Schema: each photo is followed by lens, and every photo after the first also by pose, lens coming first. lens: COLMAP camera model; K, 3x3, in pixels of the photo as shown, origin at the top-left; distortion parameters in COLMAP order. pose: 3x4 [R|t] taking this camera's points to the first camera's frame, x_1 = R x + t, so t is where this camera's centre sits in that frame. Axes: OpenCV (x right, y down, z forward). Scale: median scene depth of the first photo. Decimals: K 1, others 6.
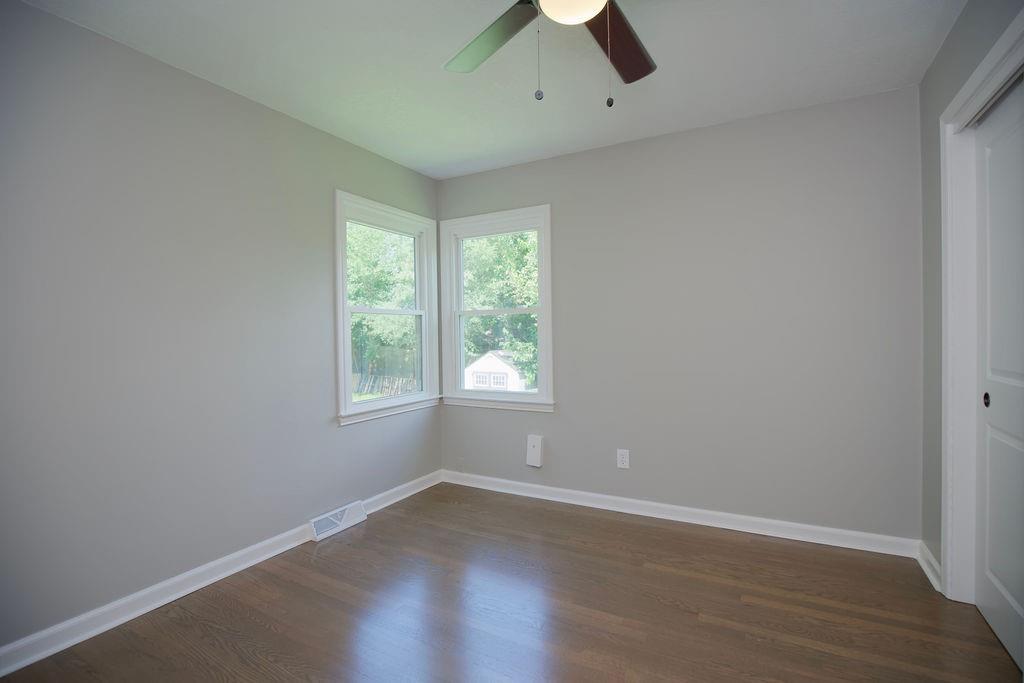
lens RADIAL K [[481.7, 0, 514.8], [0, 481.7, 340.6], [0, 0, 1]] dist [-0.005661, 0.007755]
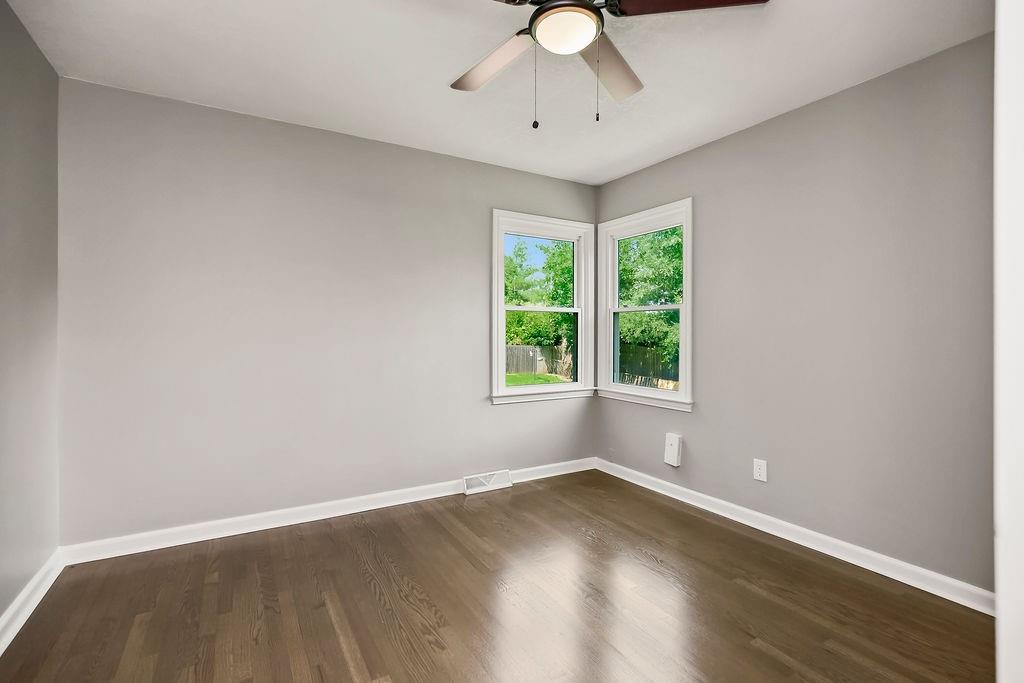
lens RADIAL K [[481.7, 0, 514.1], [0, 481.7, 332.3], [0, 0, 1]] dist [-0.005661, 0.007755]
pose [[0.861260, 0.014247, -0.507965, 0.283673], [-0.020999, 0.999751, -0.007564, 0.004206], [0.507731, 0.017181, 0.861345, -0.015490]]
